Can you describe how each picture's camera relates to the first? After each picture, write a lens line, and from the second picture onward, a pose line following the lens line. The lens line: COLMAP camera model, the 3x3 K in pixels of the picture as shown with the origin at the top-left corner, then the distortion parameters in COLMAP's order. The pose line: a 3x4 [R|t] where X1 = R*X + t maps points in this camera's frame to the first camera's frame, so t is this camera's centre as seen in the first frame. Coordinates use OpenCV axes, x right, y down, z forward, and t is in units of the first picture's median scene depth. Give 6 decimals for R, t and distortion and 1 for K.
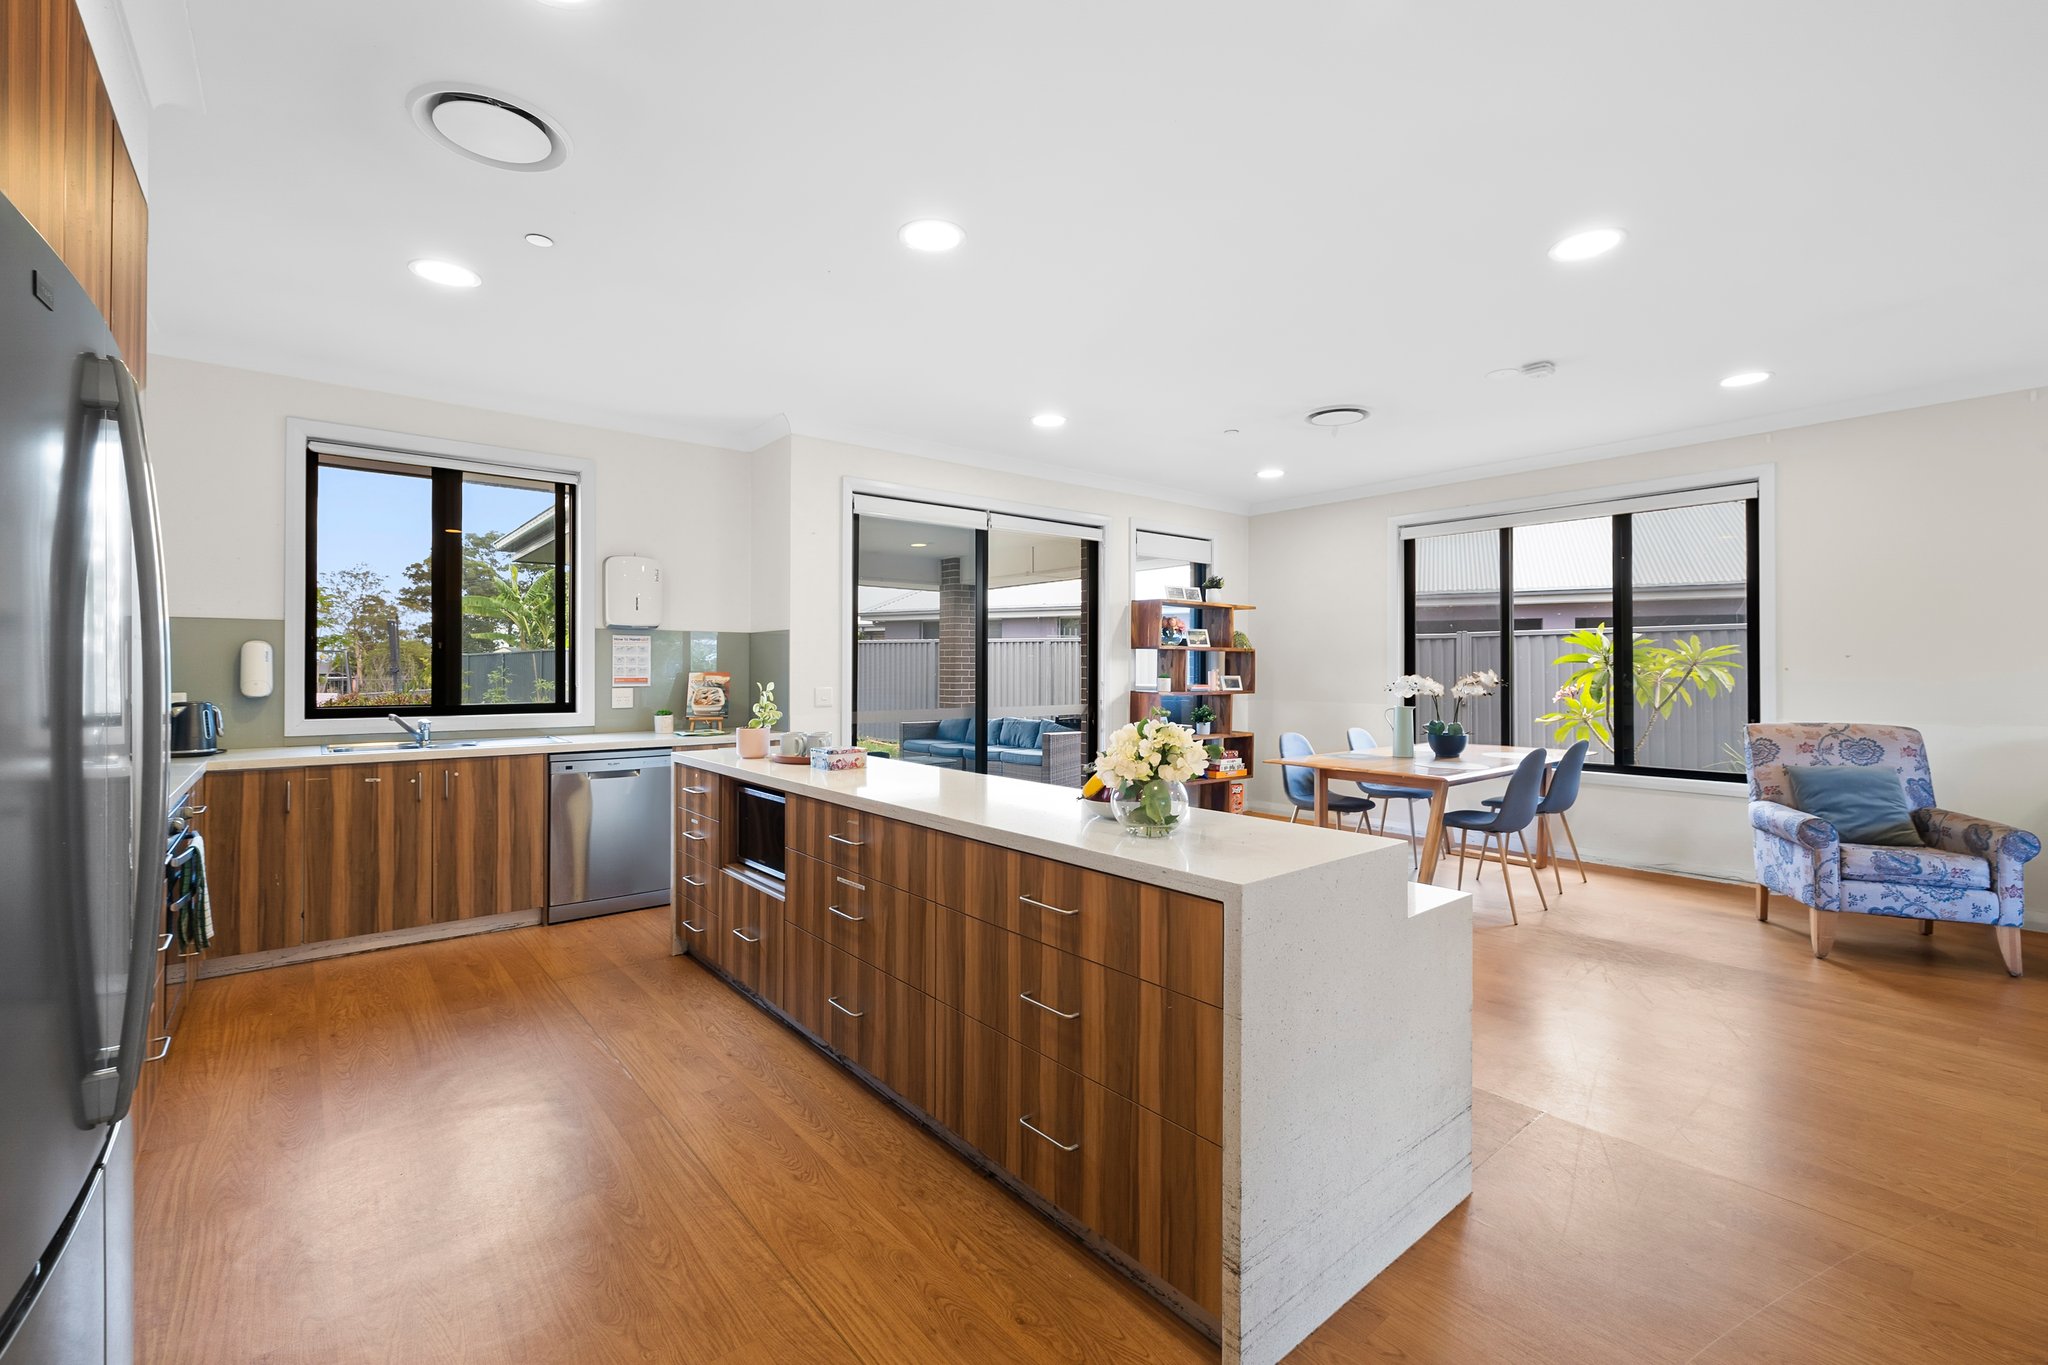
lens RADIAL K [[881.0, 0, 1023.2], [0, 881.0, 669.2], [0, 0, 1]] dist [-0.001558, -0.000254]
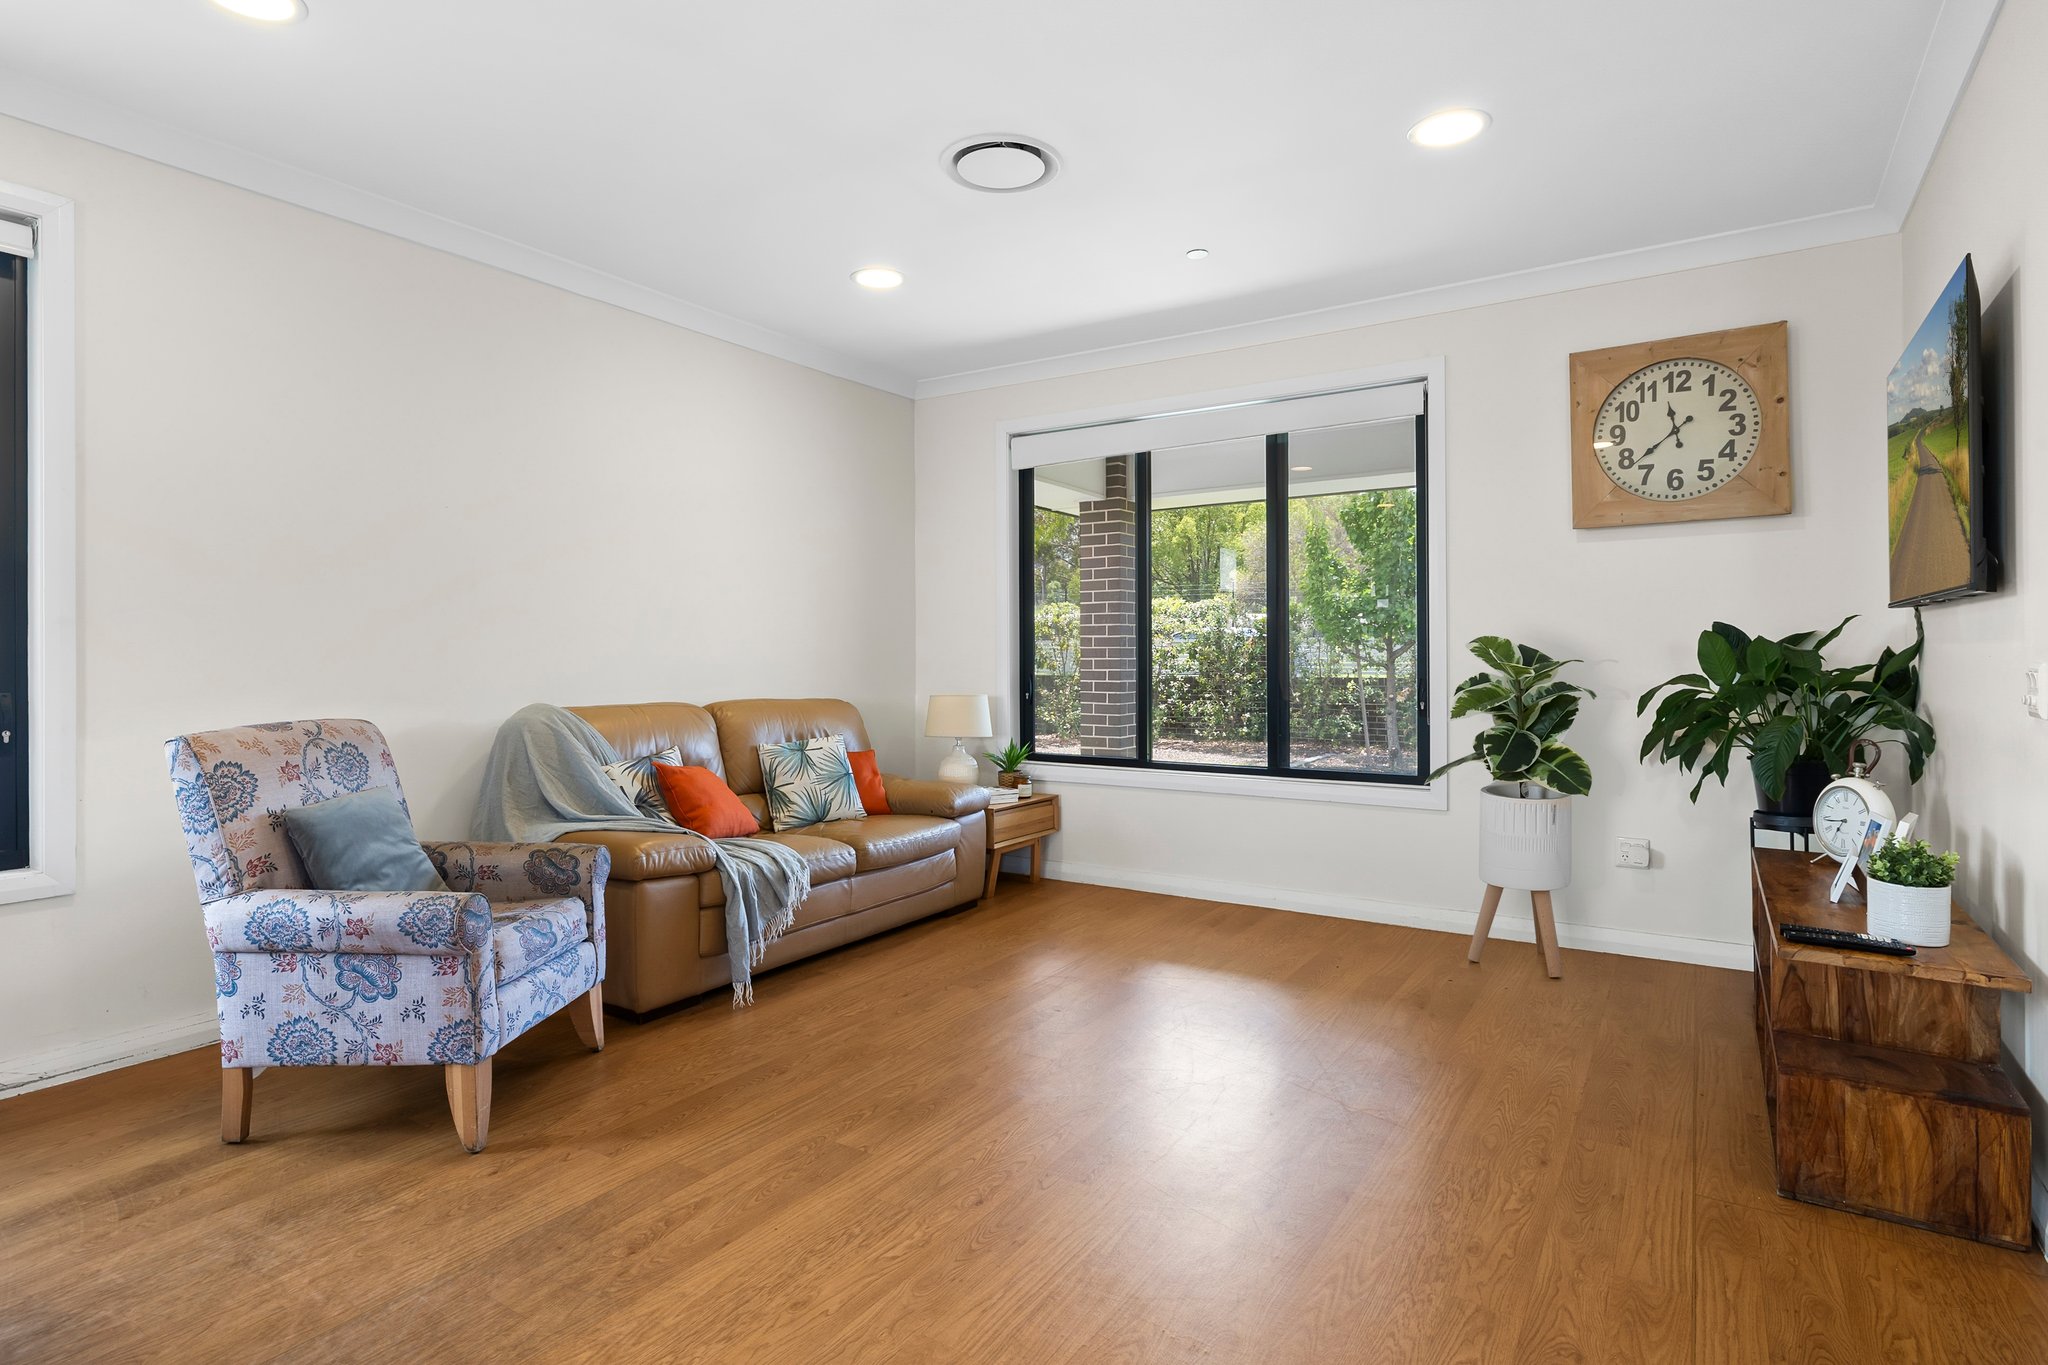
lens RADIAL K [[1064.1, 0, 1012.0], [0, 1064.1, 655.2], [0, 0, 1]] dist [-0.000213, 0.001507]
pose [[-0.289350, -0.001931, 0.957221, 0.102871], [0.003763, 0.999988, 0.003155, 0.012773], [-0.957216, 0.004515, -0.289339, 0.481690]]
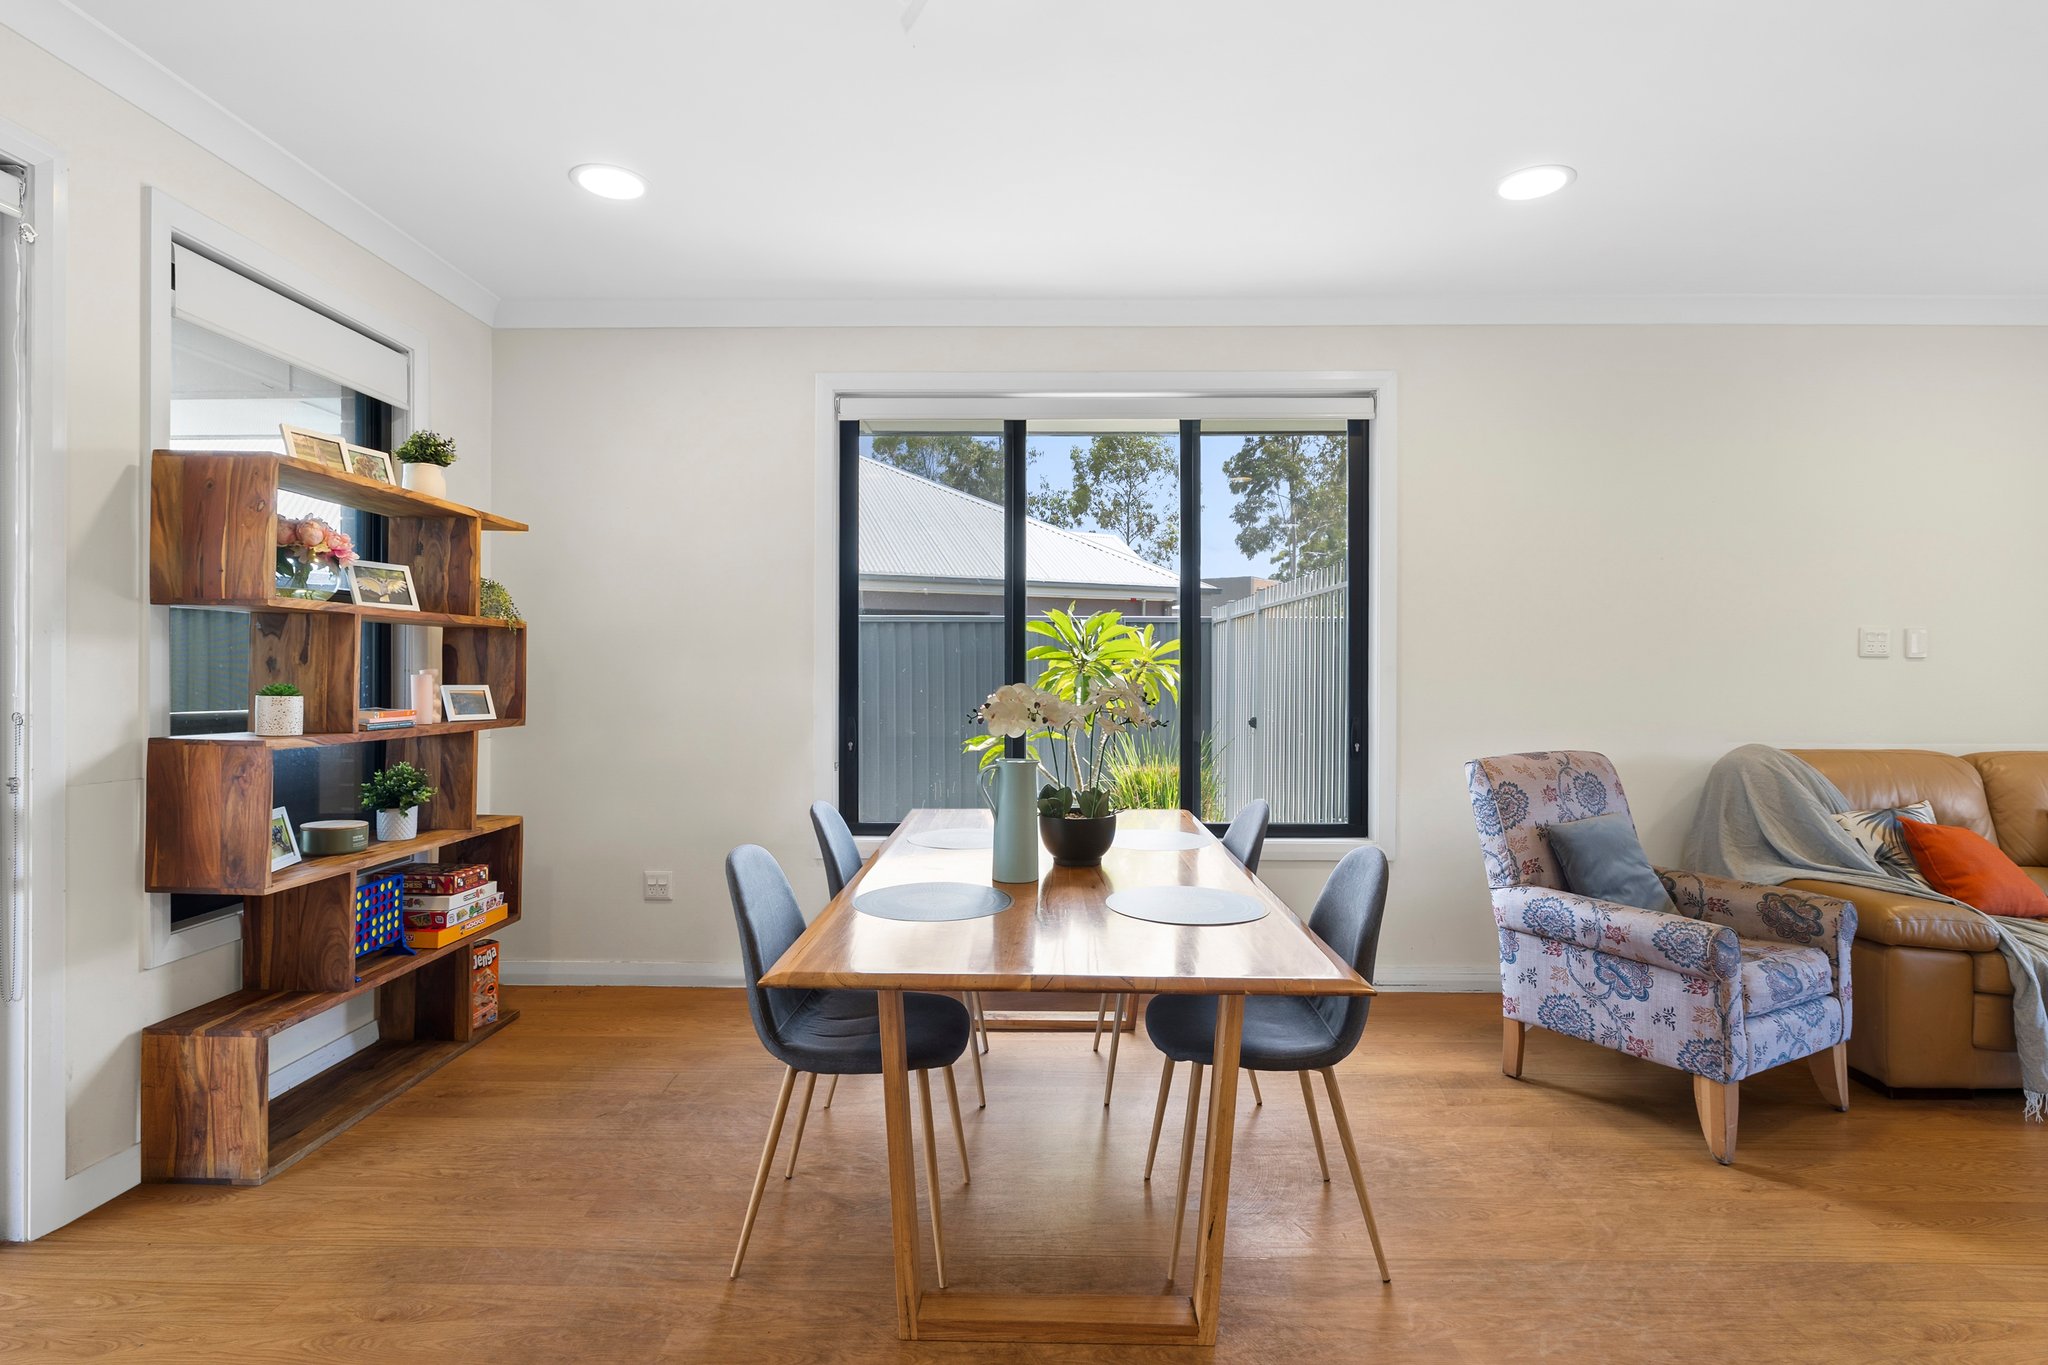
lens RADIAL K [[992.7, 0, 1021.3], [0, 992.7, 672.5], [0, 0, 1]] dist [-0.000334, 0.000465]
pose [[0.650616, -0.003688, 0.759398, 0.053054], [-0.001990, 0.999976, 0.006562, -0.001971], [-0.759404, -0.005781, 0.650594, 0.511410]]
